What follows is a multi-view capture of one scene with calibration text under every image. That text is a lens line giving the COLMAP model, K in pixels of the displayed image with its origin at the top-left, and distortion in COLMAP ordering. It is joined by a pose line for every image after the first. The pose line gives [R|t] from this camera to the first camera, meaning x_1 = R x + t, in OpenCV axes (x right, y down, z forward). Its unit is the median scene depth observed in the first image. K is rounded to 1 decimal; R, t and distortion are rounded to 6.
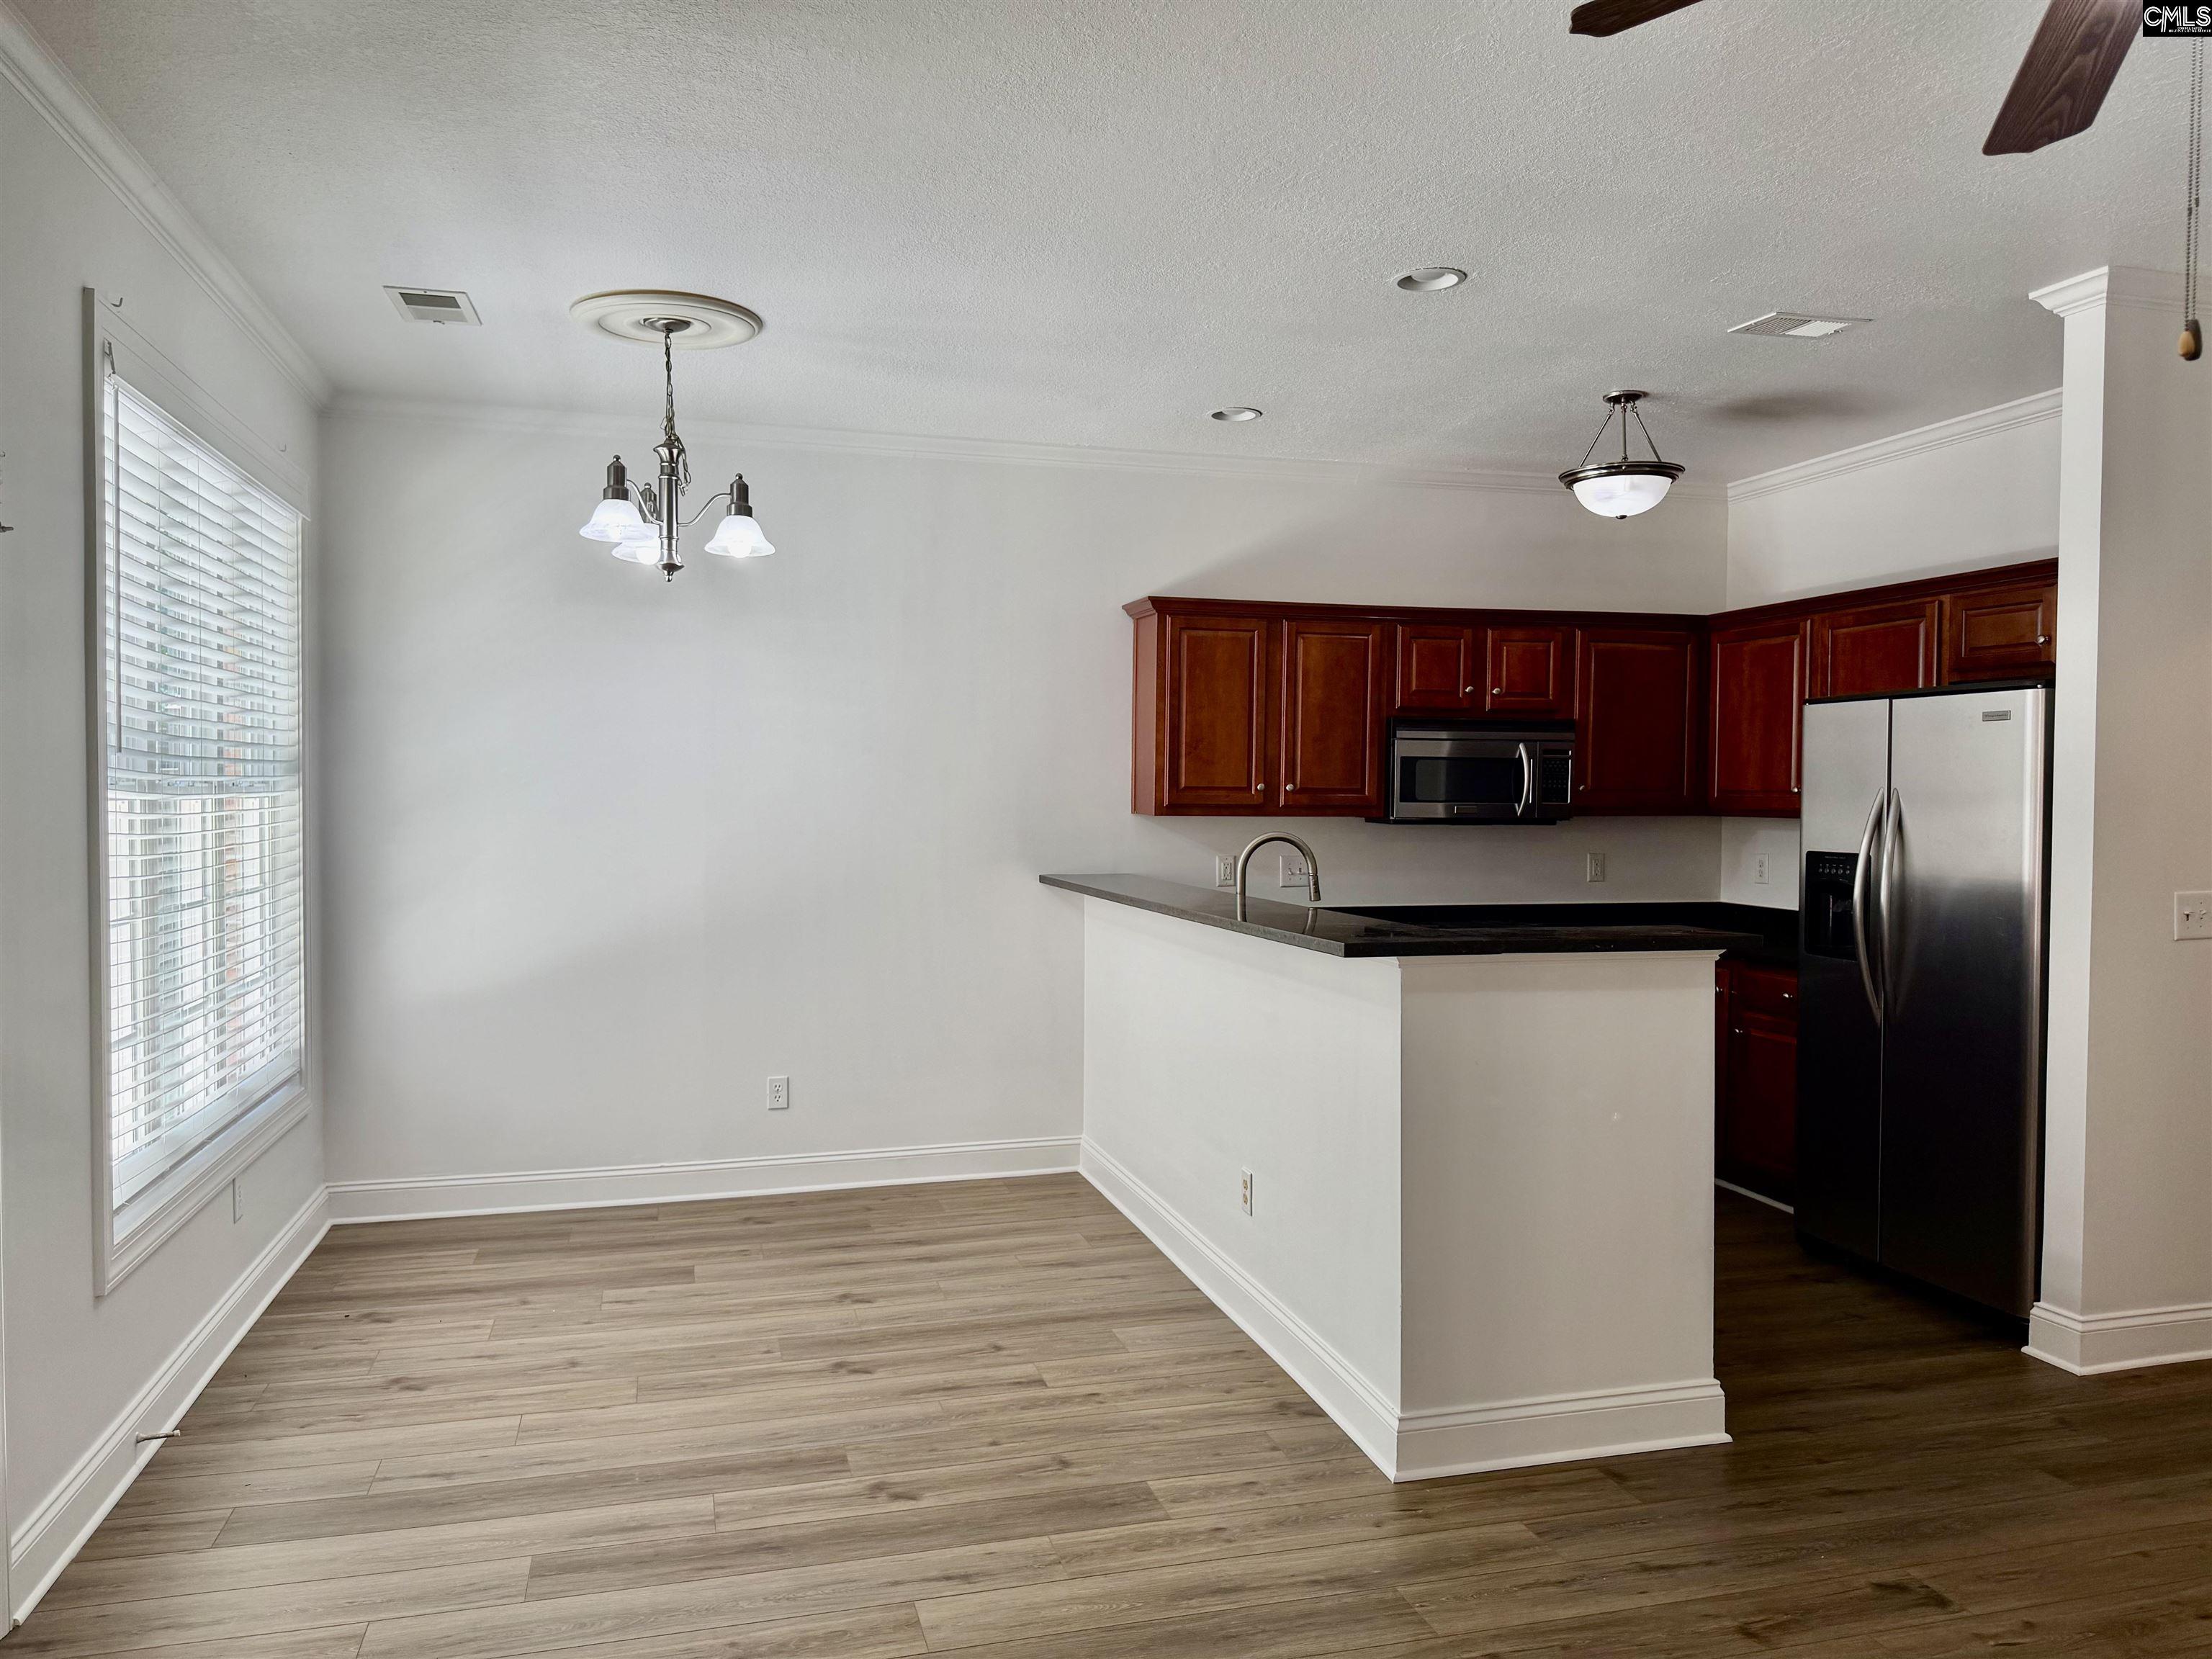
lens RADIAL K [[1531.9, 0, 1096.1], [0, 1531.9, 836.2], [0, 0, 1]] dist [0.036185, -0.009426]
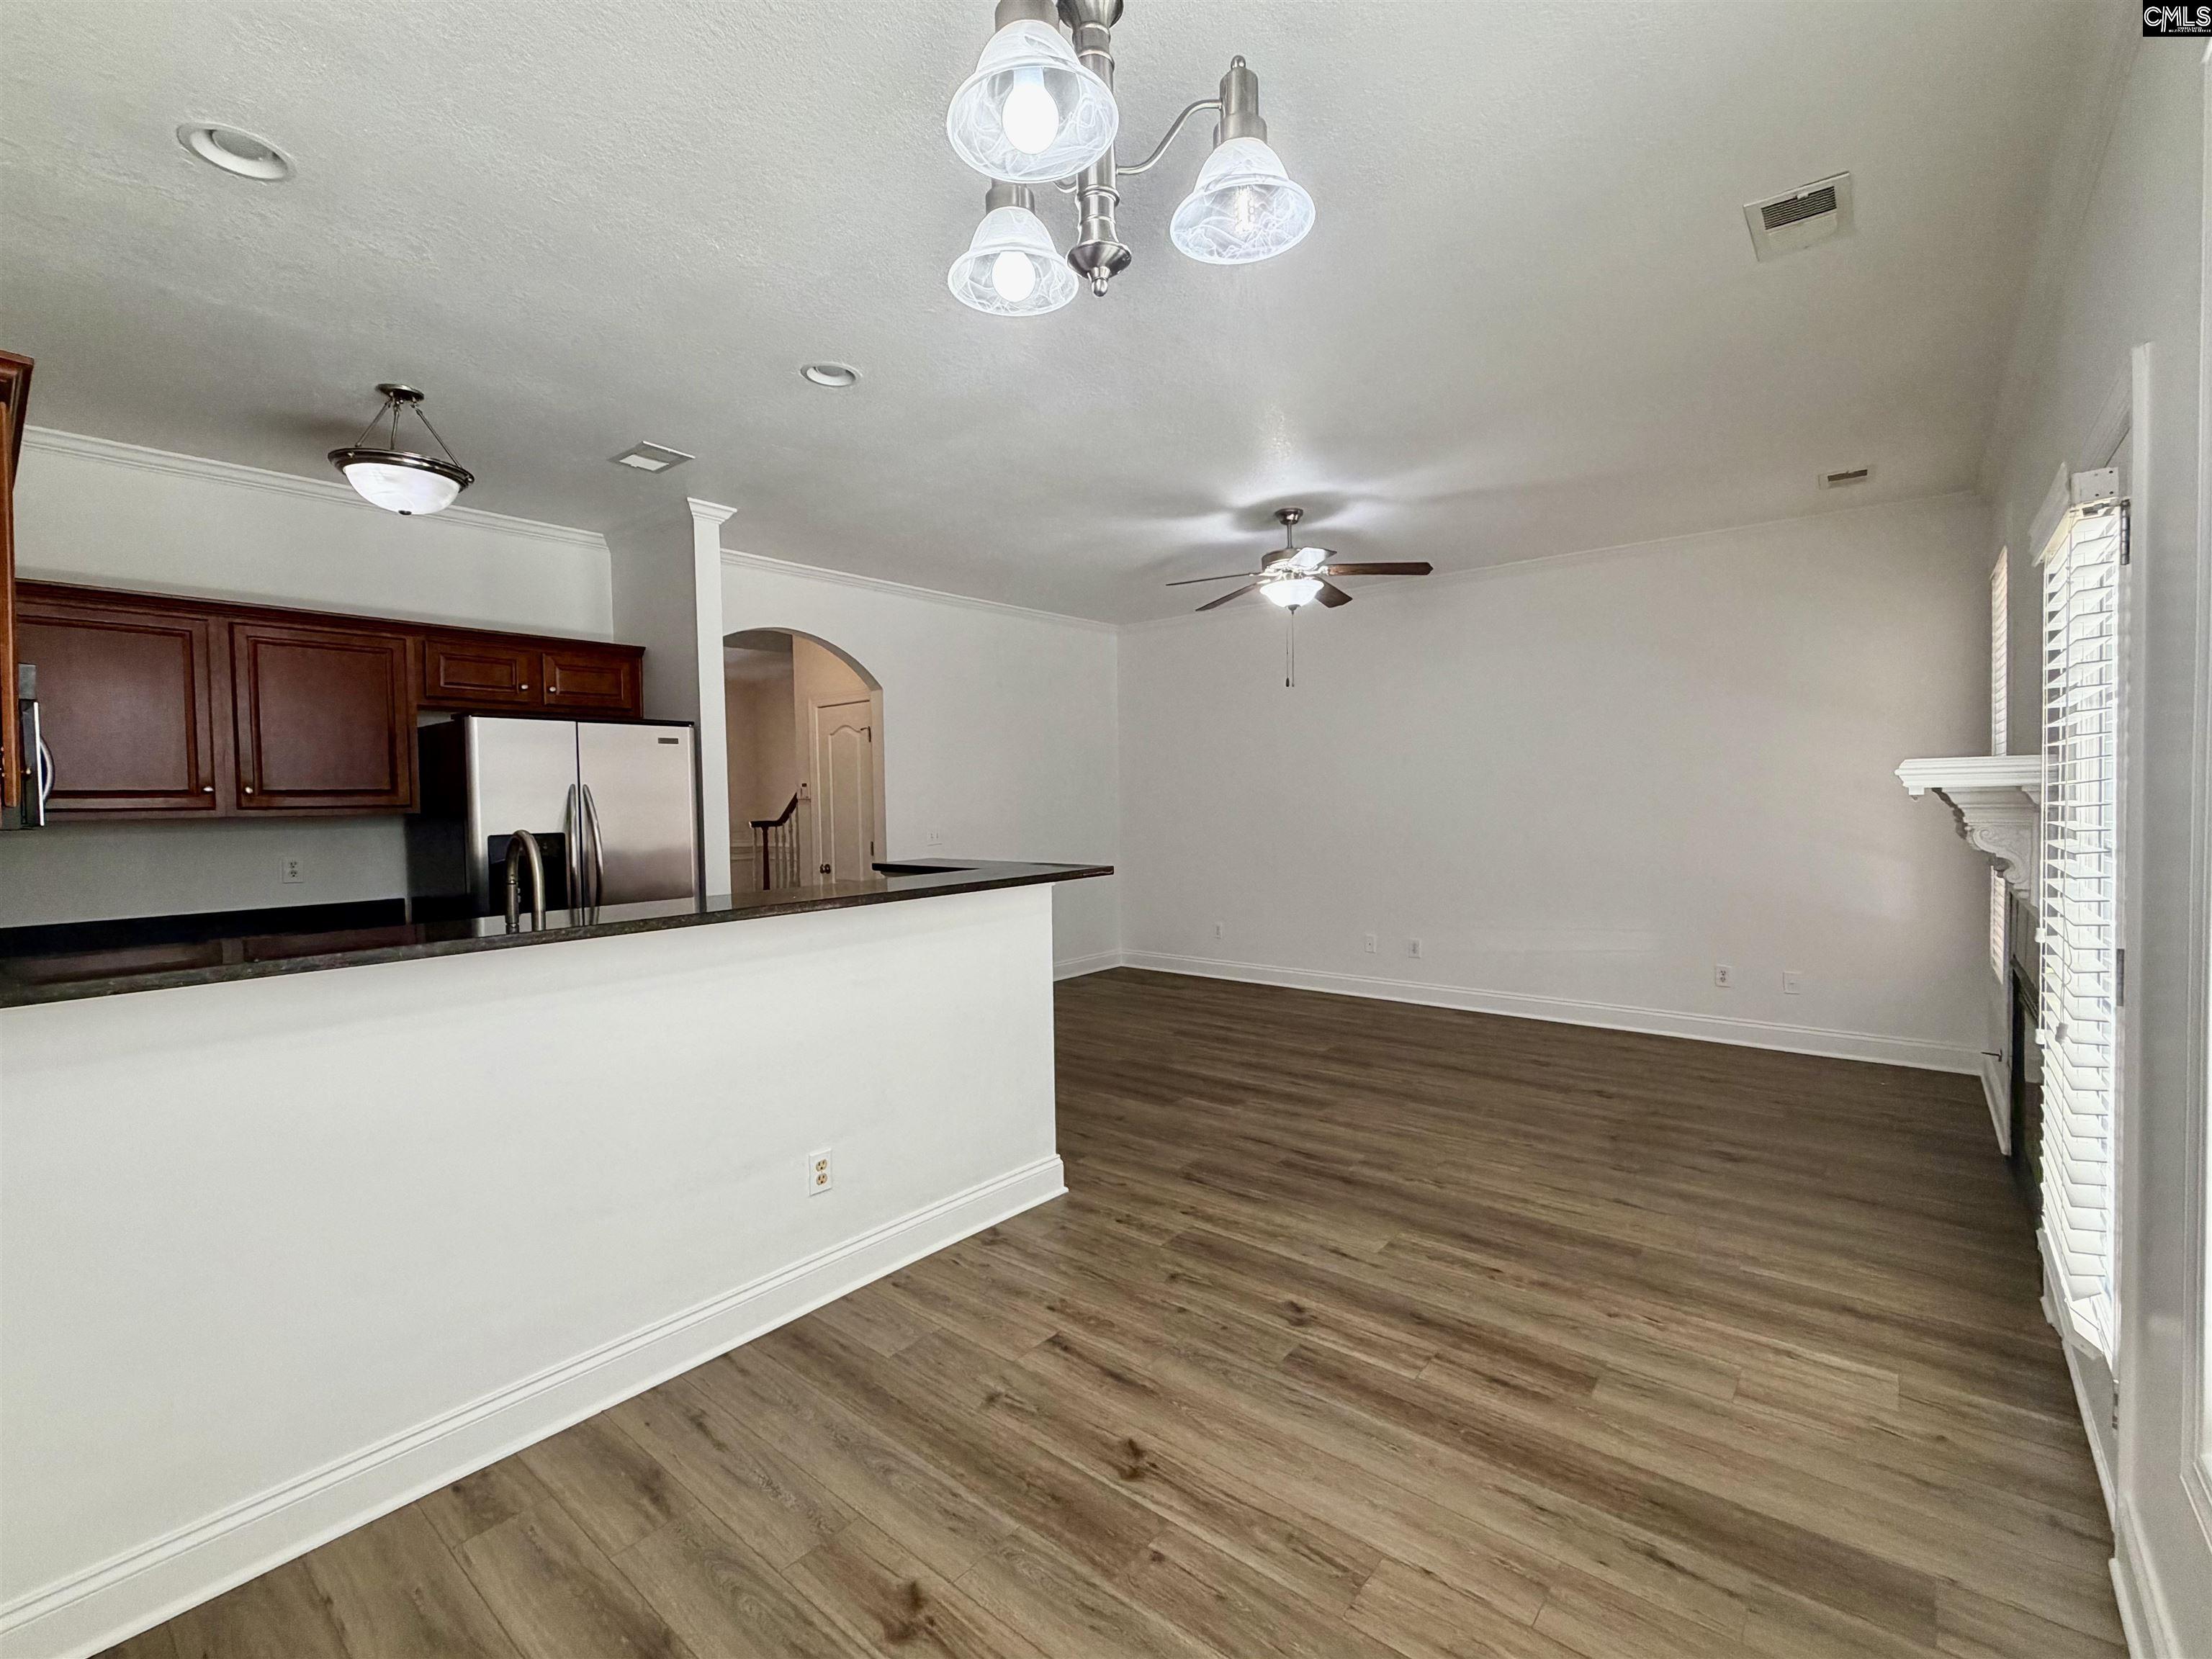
lens RADIAL K [[982.8, 0, 1107.7], [0, 982.8, 830.3], [0, 0, 1]] dist [0.025192, 0.000096]
pose [[-0.573026, -0.022420, 0.819230, -0.254903], [0.038591, 0.997779, 0.054300, -0.009976], [-0.818628, 0.062731, -0.570888, 0.567525]]
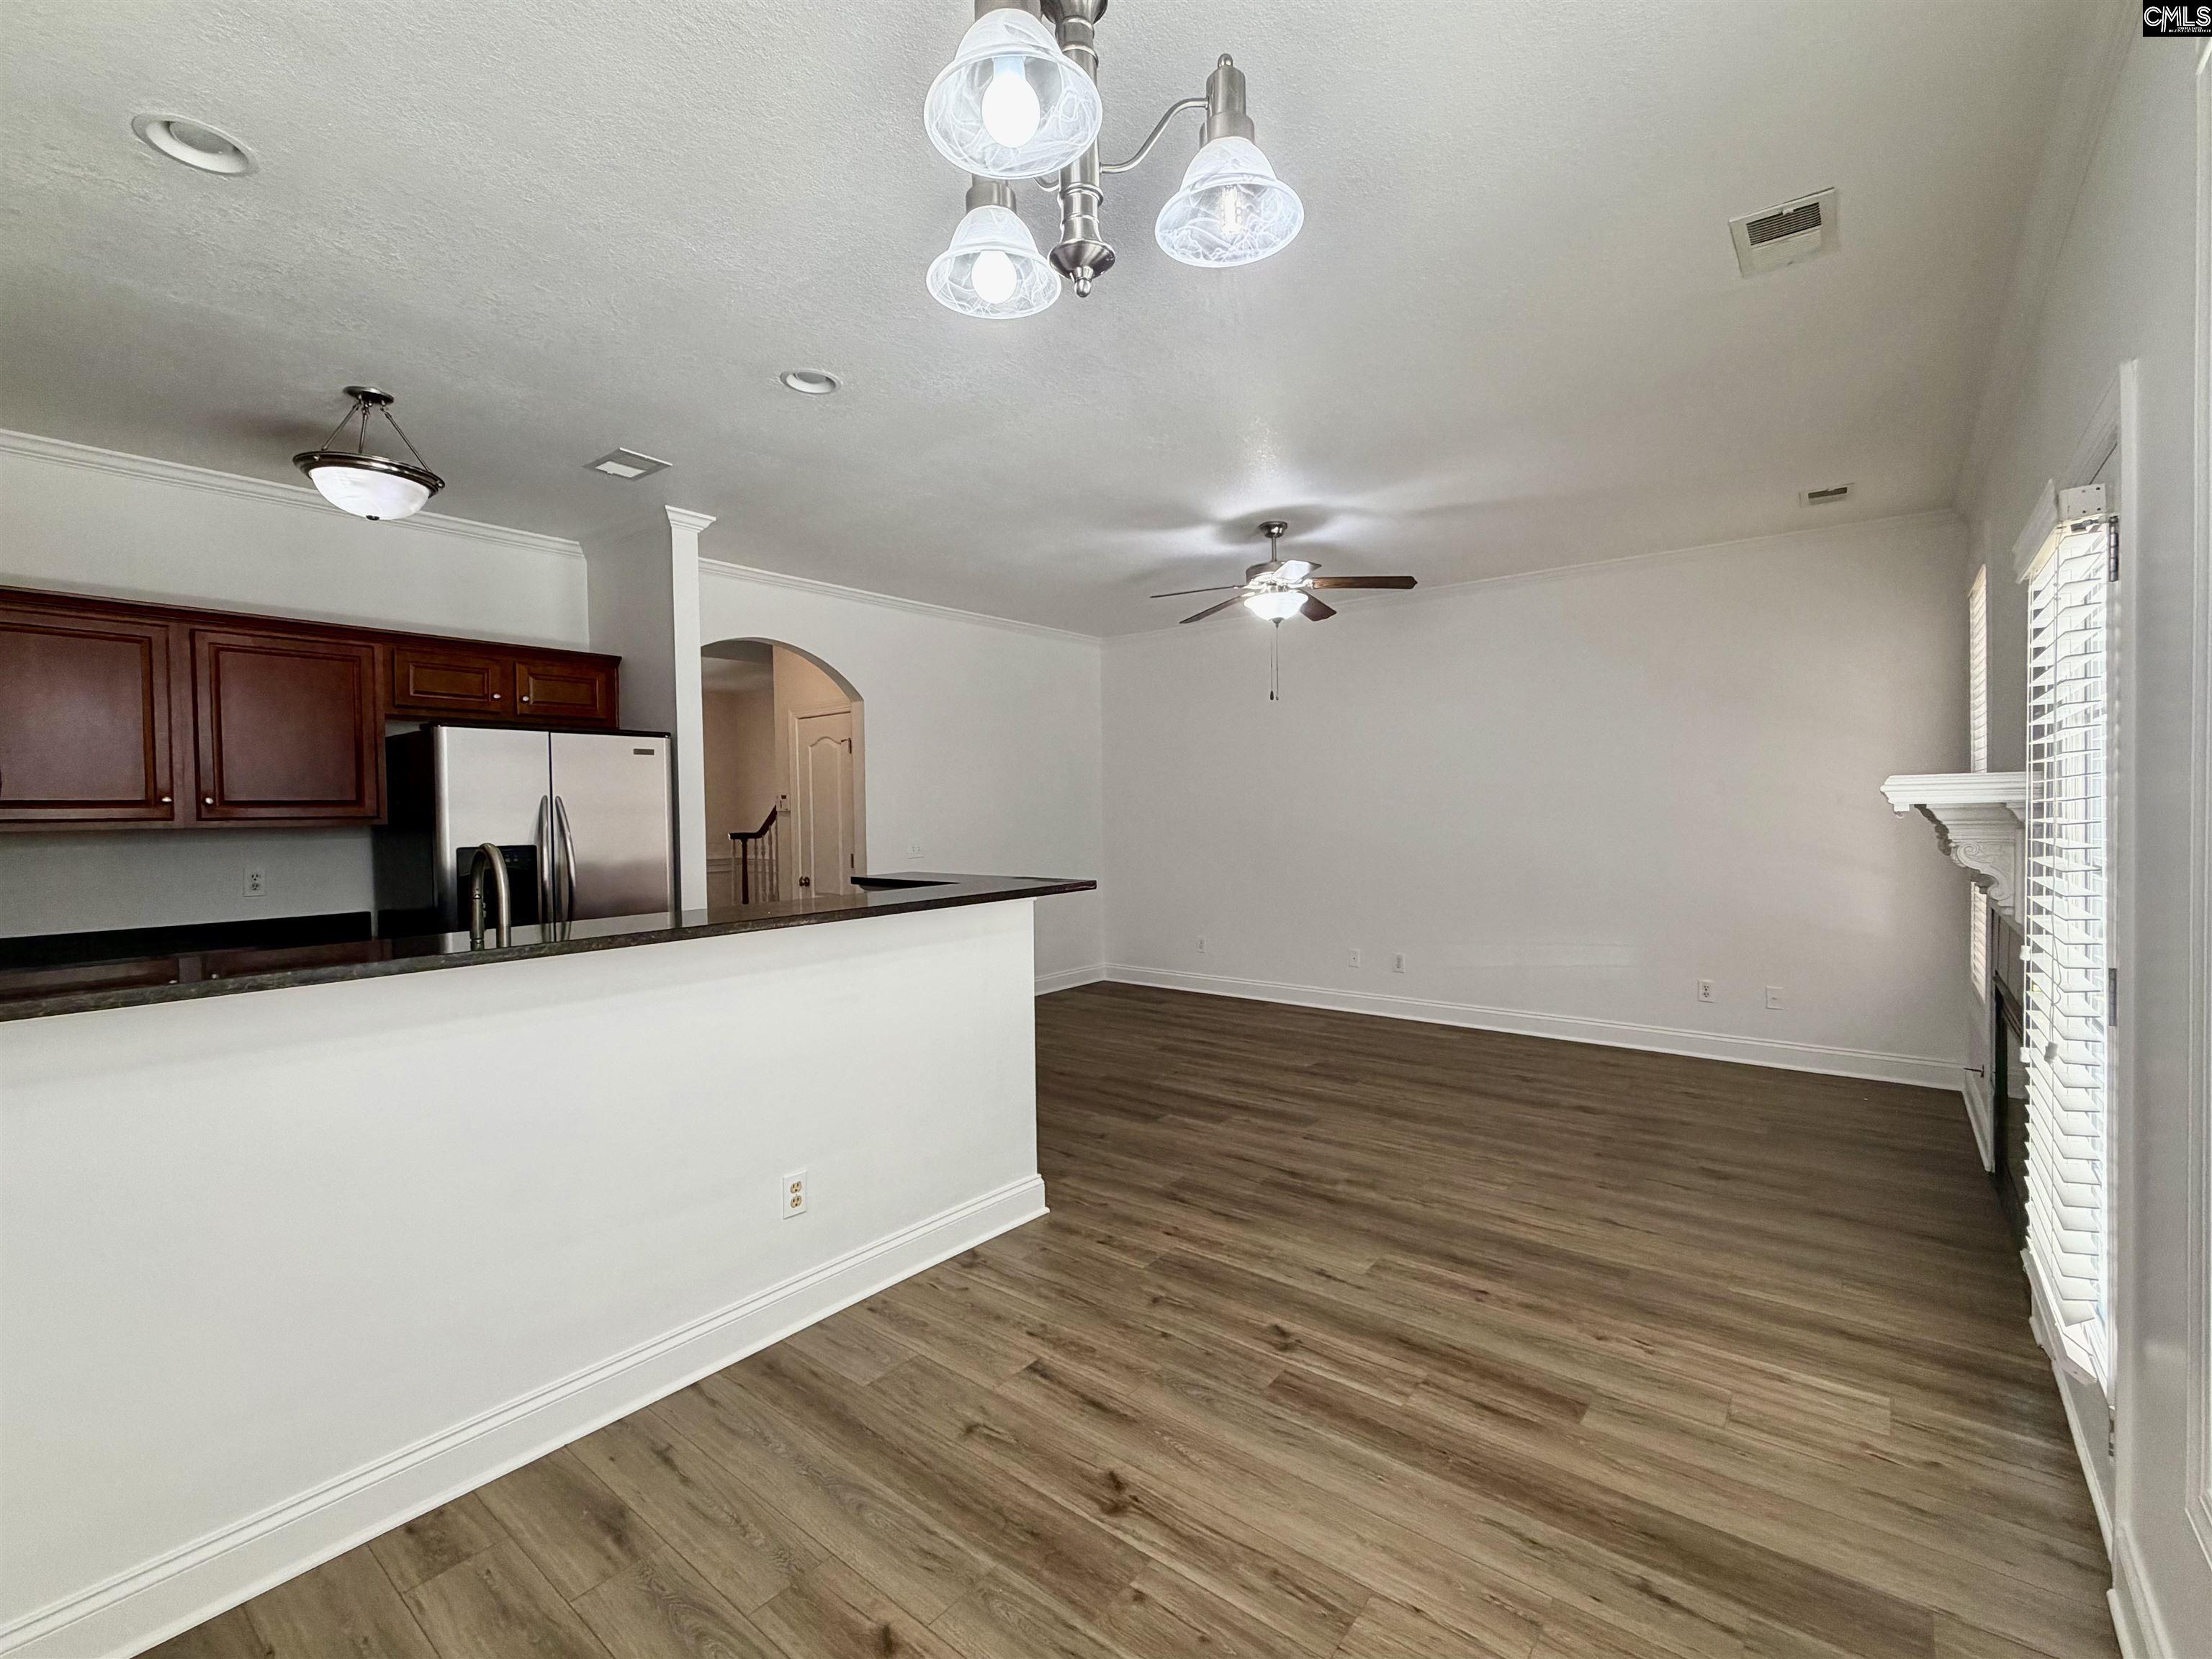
lens RADIAL K [[982.8, 0, 1106.9], [0, 982.8, 832.0], [0, 0, 1]] dist [0.025192, 0.000096]
pose [[-0.586120, -0.014957, 0.810086, -0.251058], [0.035318, 0.998408, 0.043988, -0.010238], [-0.809454, 0.054393, -0.584658, 0.564595]]
